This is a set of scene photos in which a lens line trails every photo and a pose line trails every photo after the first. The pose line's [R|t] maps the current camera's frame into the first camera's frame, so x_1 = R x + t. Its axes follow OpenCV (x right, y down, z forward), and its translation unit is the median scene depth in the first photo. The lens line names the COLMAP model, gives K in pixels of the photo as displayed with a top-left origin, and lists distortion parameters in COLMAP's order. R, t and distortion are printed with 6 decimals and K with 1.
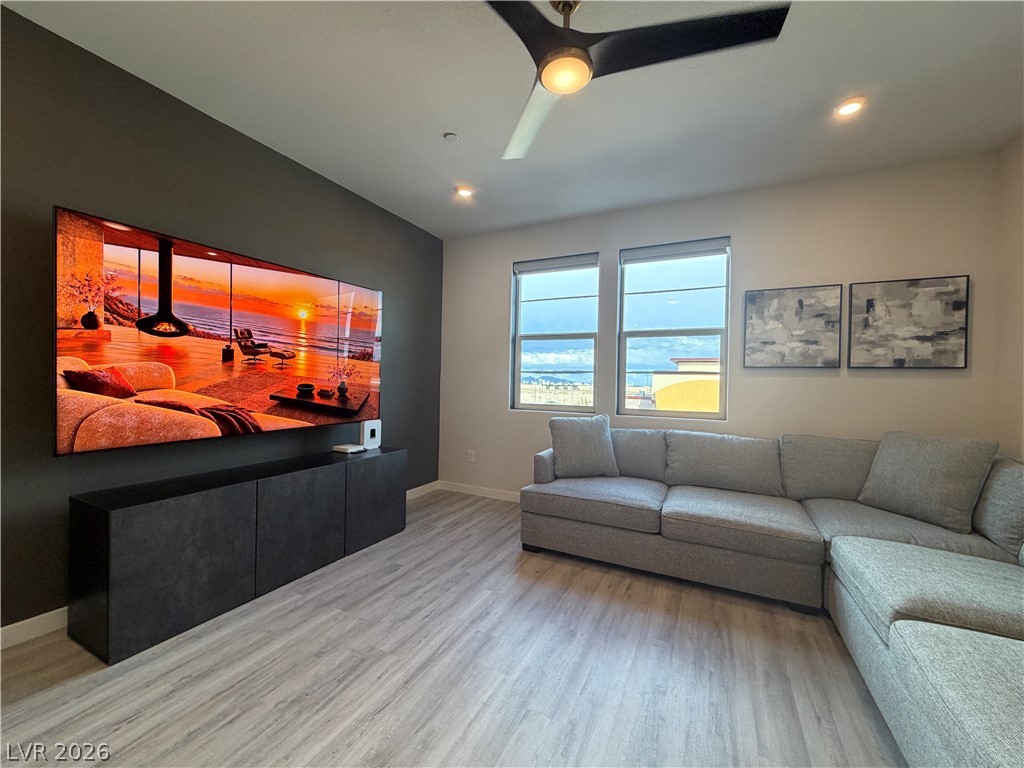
lens RADIAL K [[408.9, 0, 508.2], [0, 408.9, 385.6], [0, 0, 1]] dist [-0.001120, 0.000527]
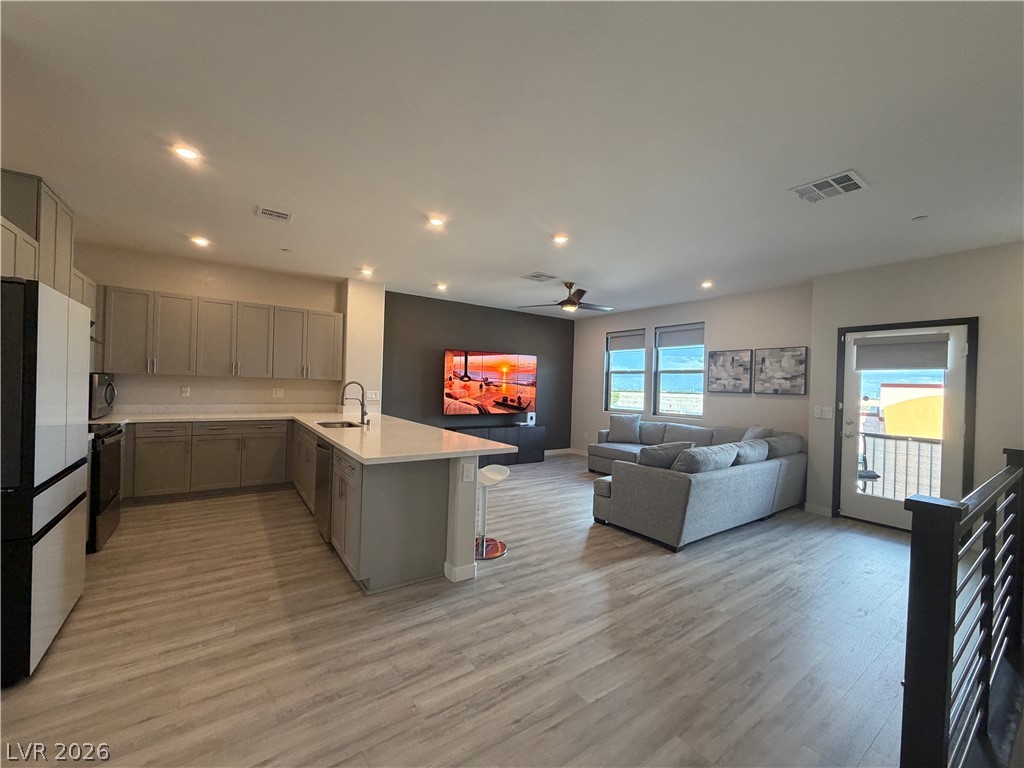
lens RADIAL K [[408.9, 0, 508.7], [0, 408.9, 386.1], [0, 0, 1]] dist [-0.001120, 0.000527]
pose [[0.880859, 0.005989, -0.473341, 0.793020], [-0.016072, 0.999722, -0.017261, -0.026957], [0.473106, 0.022812, 0.880710, -1.345595]]
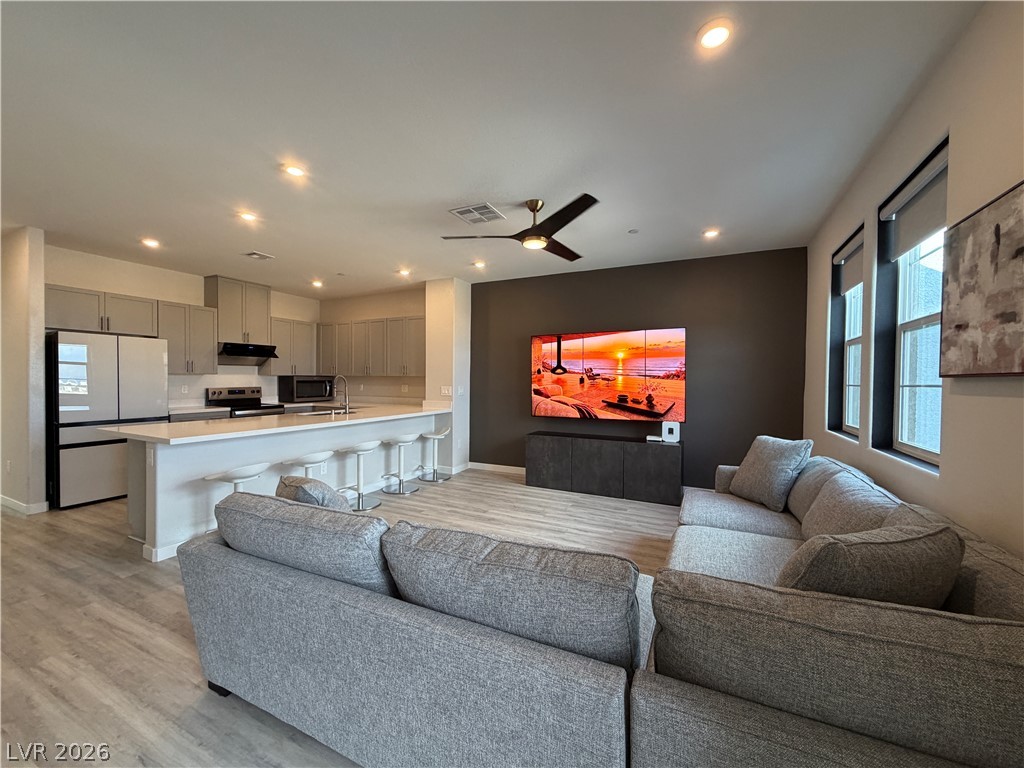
lens RADIAL K [[408.9, 0, 509.0], [0, 408.9, 385.7], [0, 0, 1]] dist [-0.001120, 0.000527]
pose [[0.010784, -0.006904, -0.999918, 1.316961], [-0.020339, 0.999768, -0.007123, -0.021711], [0.999735, 0.020414, 0.010641, 0.524517]]
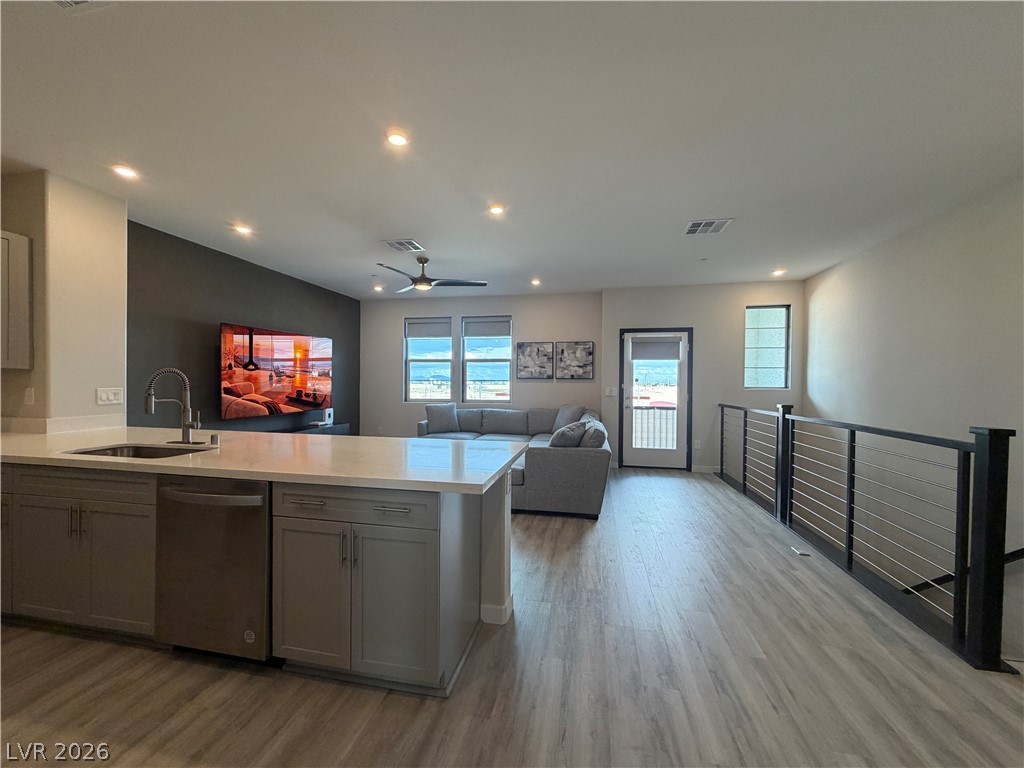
lens RADIAL K [[408.9, 0, 508.4], [0, 408.9, 386.0], [0, 0, 1]] dist [-0.001120, 0.000527]
pose [[0.965149, -0.016454, 0.261185, -0.032099], [0.015550, 0.999864, 0.005526, -0.019783], [-0.261240, -0.001272, 0.965273, -1.265393]]
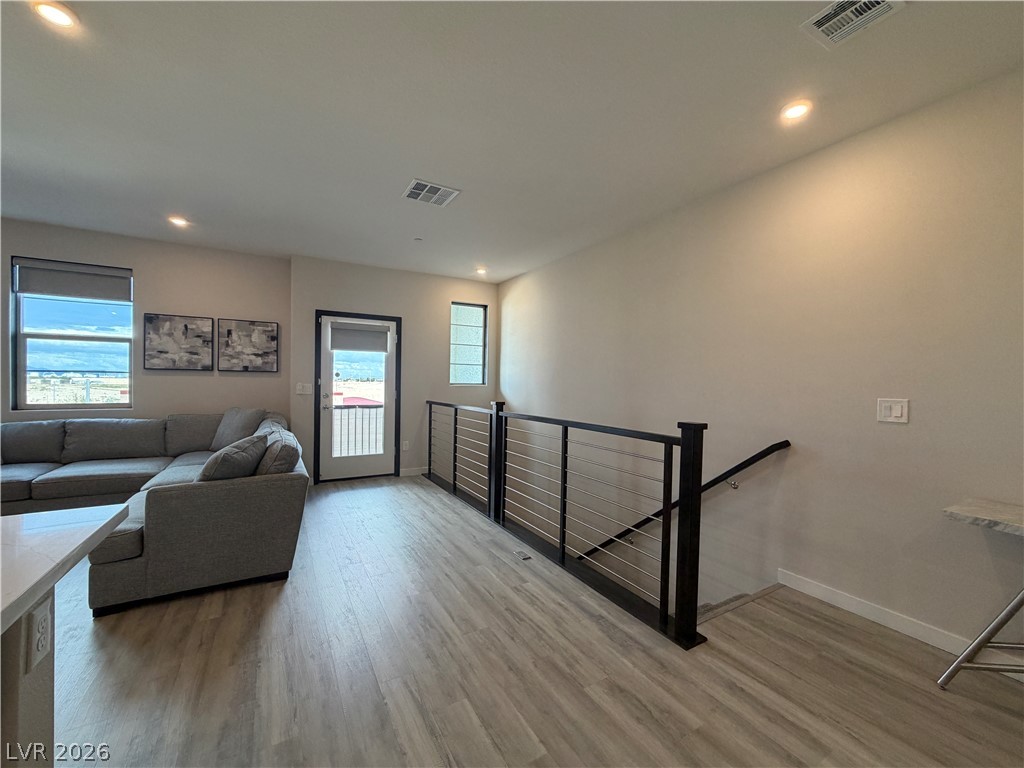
lens RADIAL K [[408.9, 0, 509.1], [0, 408.9, 385.7], [0, 0, 1]] dist [-0.001120, 0.000527]
pose [[0.551251, -0.021957, 0.834051, 0.127809], [0.003680, 0.999708, 0.023886, -0.019717], [-0.834331, -0.010098, 0.551171, -0.933506]]
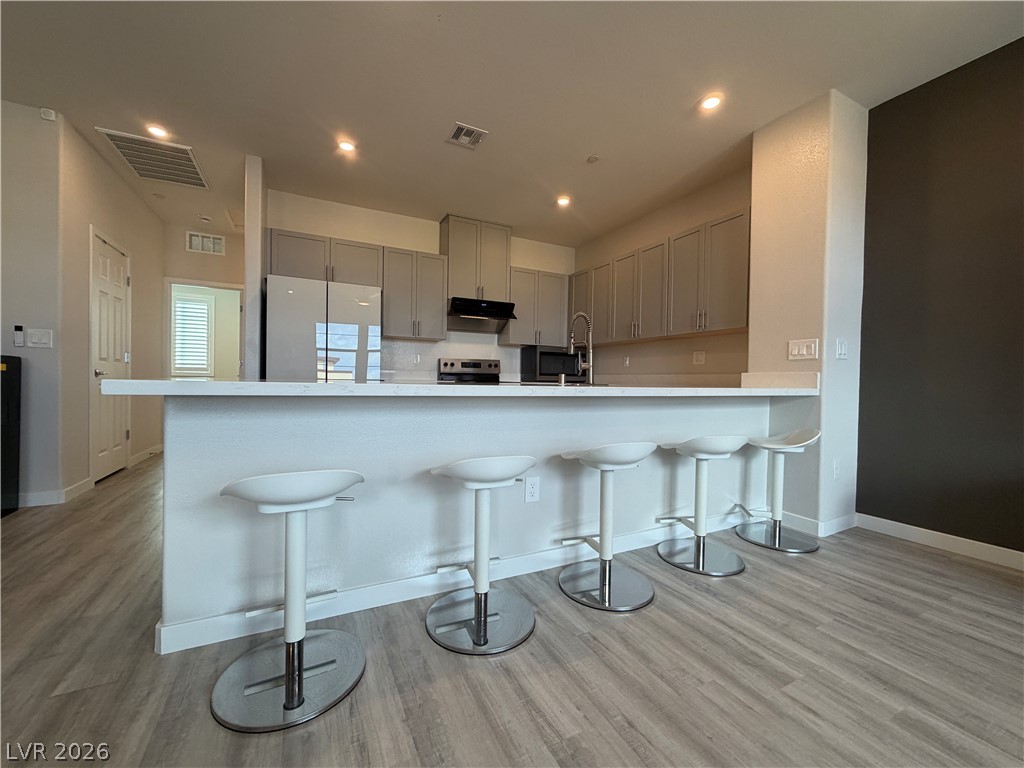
lens RADIAL K [[408.9, 0, 508.1], [0, 408.9, 386.4], [0, 0, 1]] dist [-0.001120, 0.000527]
pose [[-0.595303, -0.021733, -0.803207, 0.358738], [-0.041117, 0.999148, 0.003440, 0.112154], [0.802448, 0.035073, -0.595690, 0.234277]]
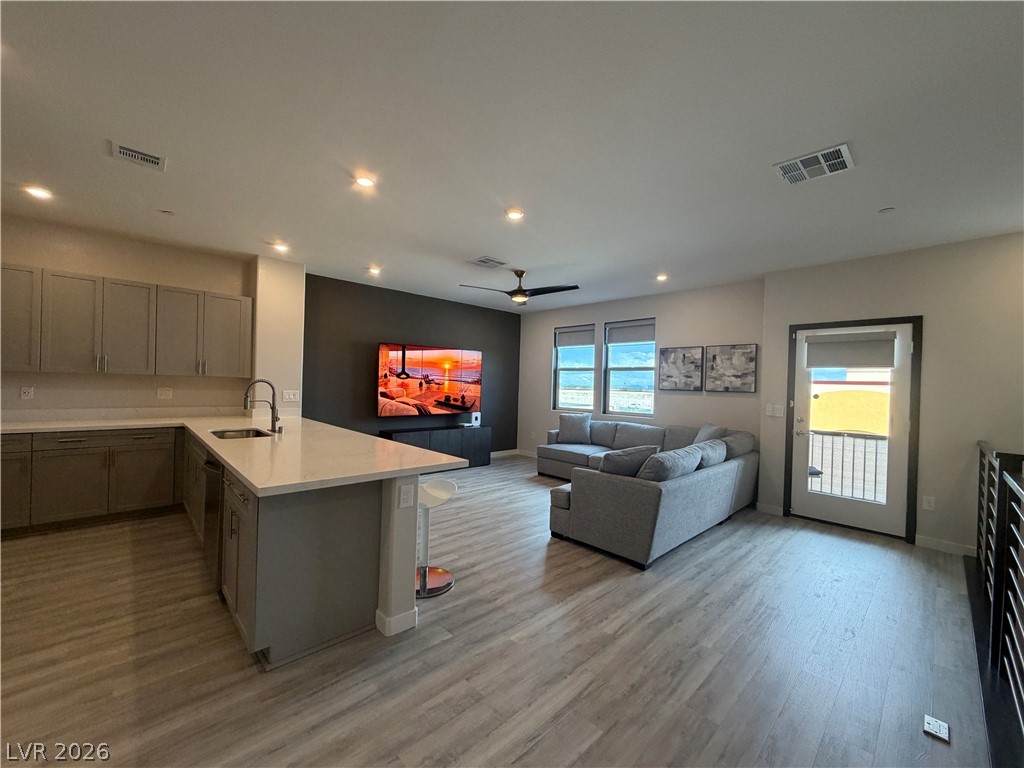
lens RADIAL K [[408.9, 0, 508.6], [0, 408.9, 385.9], [0, 0, 1]] dist [-0.001120, 0.000527]
pose [[0.940570, 0.006950, -0.339529, 0.677759], [-0.011635, 0.999863, -0.011766, -0.036812], [0.339401, 0.015018, 0.940522, -1.173514]]
